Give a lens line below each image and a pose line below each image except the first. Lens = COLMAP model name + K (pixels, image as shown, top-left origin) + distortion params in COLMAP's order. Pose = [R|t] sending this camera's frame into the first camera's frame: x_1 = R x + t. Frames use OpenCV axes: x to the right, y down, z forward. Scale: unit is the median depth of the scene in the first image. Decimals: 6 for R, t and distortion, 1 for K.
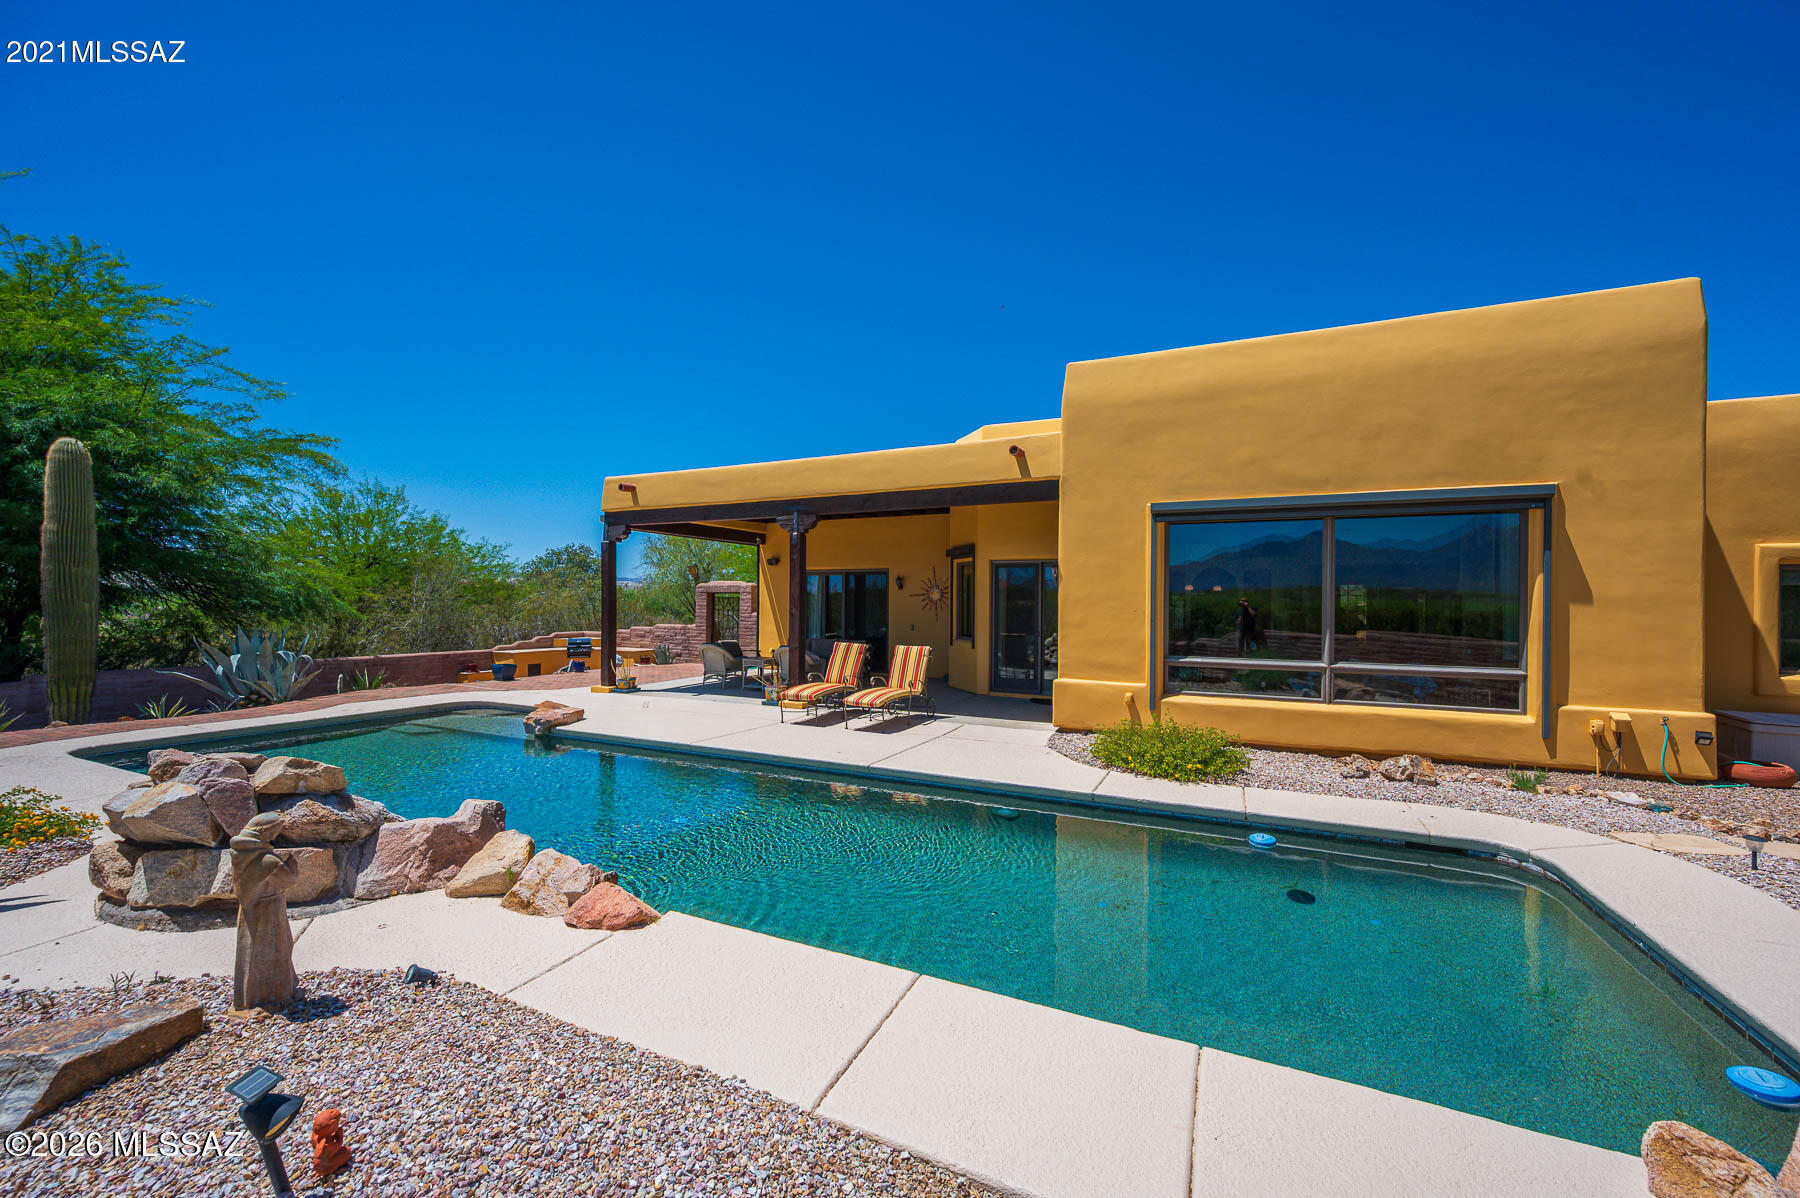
lens RADIAL K [[700.7, 0, 900.0], [0, 700.7, 599.0], [0, 0, 1]] dist [-0.004316, -0.000244]
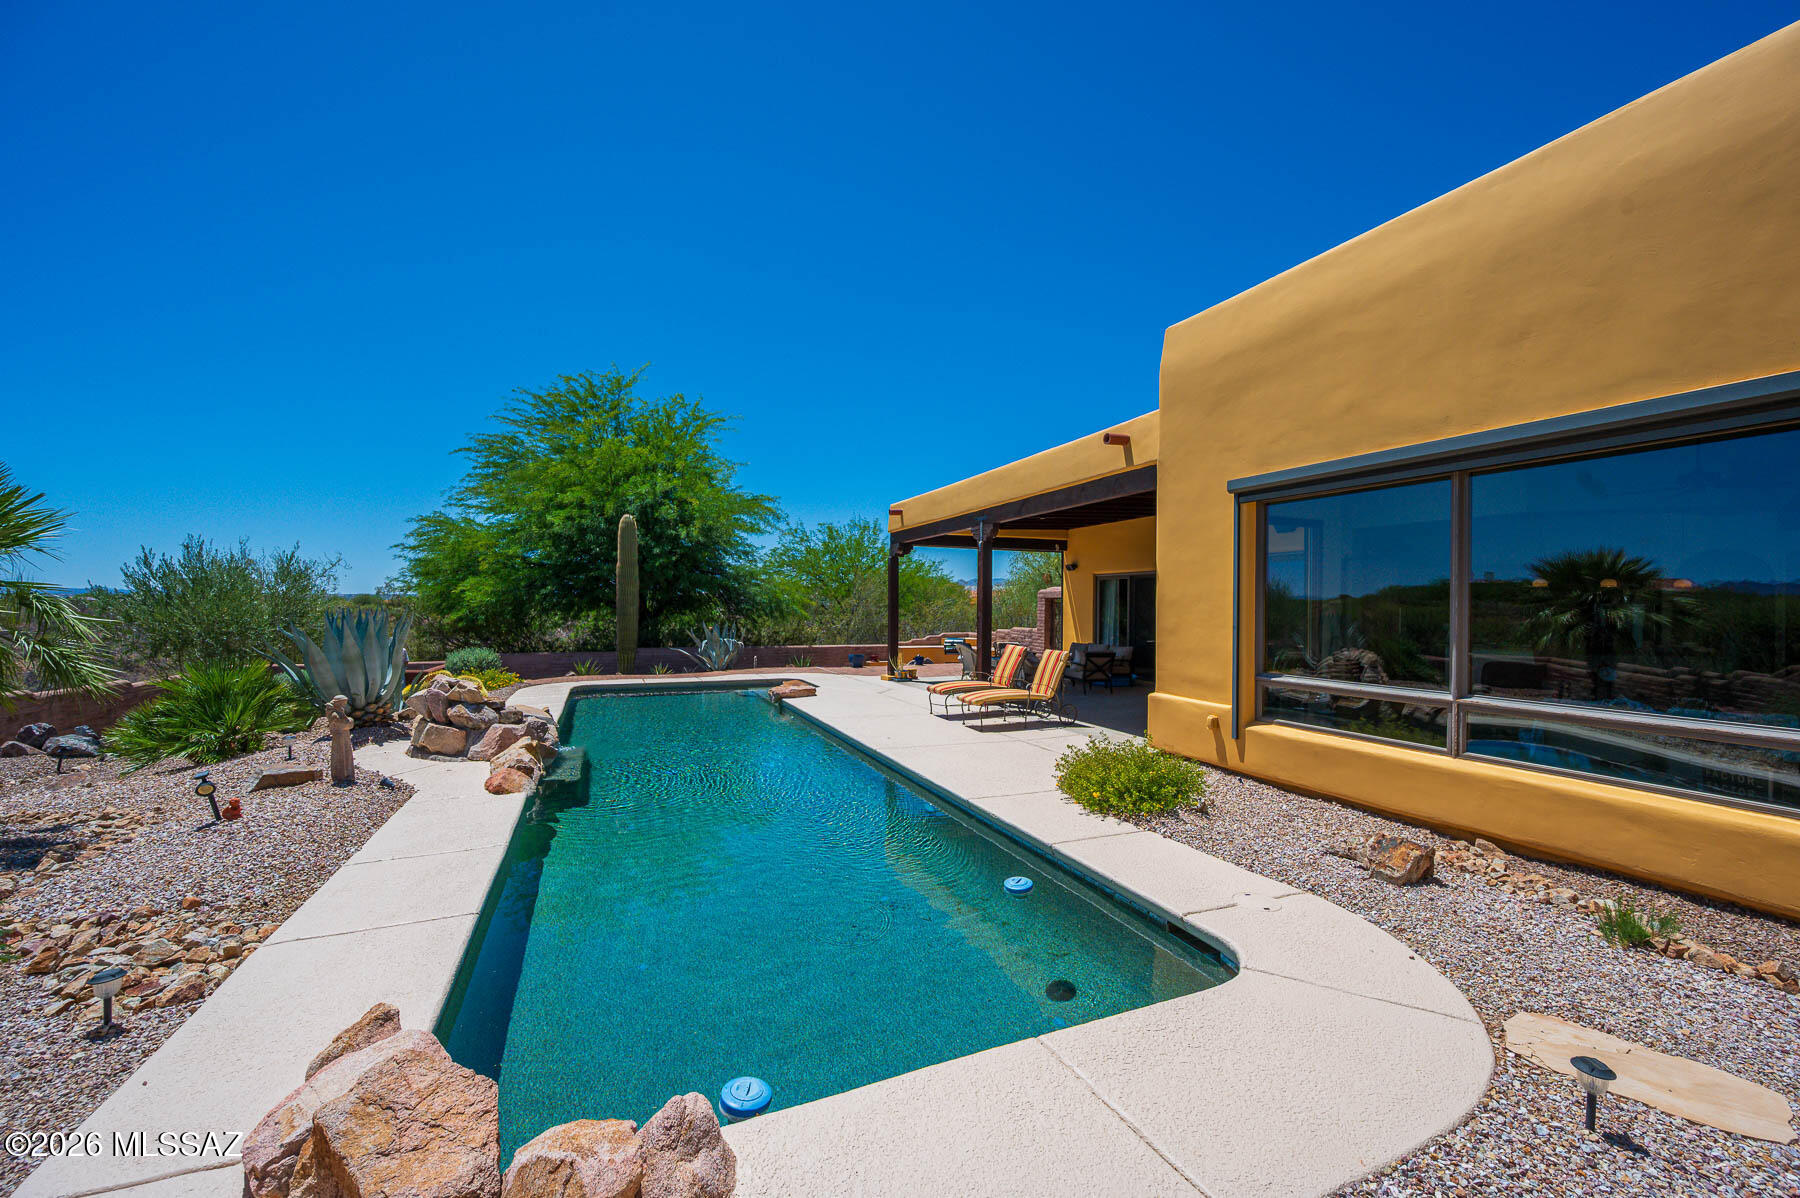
lens RADIAL K [[700.7, 0, 900.0], [0, 700.7, 599.0], [0, 0, 1]] dist [-0.004316, -0.000244]
pose [[0.747229, -0.009836, -0.664494, 0.593250], [0.003774, 0.999937, -0.010558, 0.005423], [0.664556, 0.005381, 0.747219, 0.146092]]
